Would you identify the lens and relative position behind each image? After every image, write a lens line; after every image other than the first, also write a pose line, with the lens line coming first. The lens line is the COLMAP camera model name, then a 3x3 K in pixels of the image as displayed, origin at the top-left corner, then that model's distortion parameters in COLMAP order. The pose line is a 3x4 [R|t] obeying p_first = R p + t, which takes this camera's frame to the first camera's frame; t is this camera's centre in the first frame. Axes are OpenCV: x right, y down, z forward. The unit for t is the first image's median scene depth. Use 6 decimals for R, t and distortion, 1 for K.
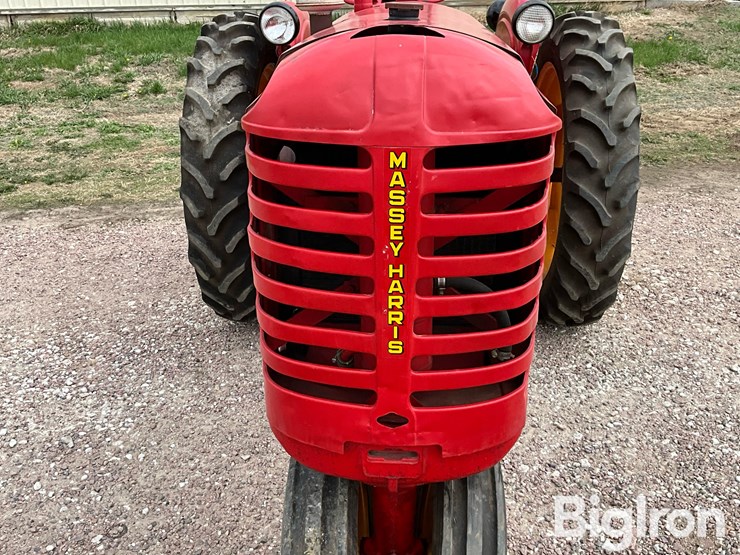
lens RADIAL K [[734.0, 0, 368.7], [0, 734.0, 271.0], [0, 0, 1]] dist [0.087375, -0.173914]
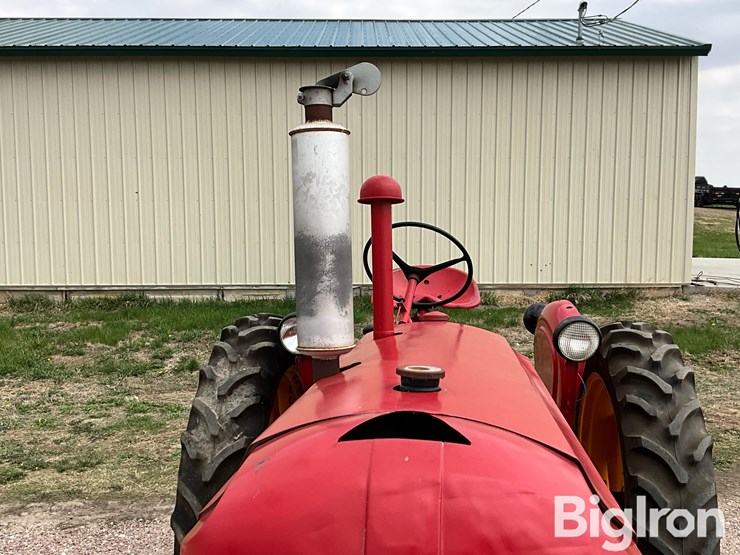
lens RADIAL K [[727.4, 0, 370.0], [0, 727.4, 277.5], [0, 0, 1]] dist [0.145455, -0.294532]
pose [[0.998317, 0.015155, -0.055982, 0.016124], [-0.033200, 0.940786, -0.337371, -0.083342], [0.047554, 0.338662, 0.939706, 0.103735]]
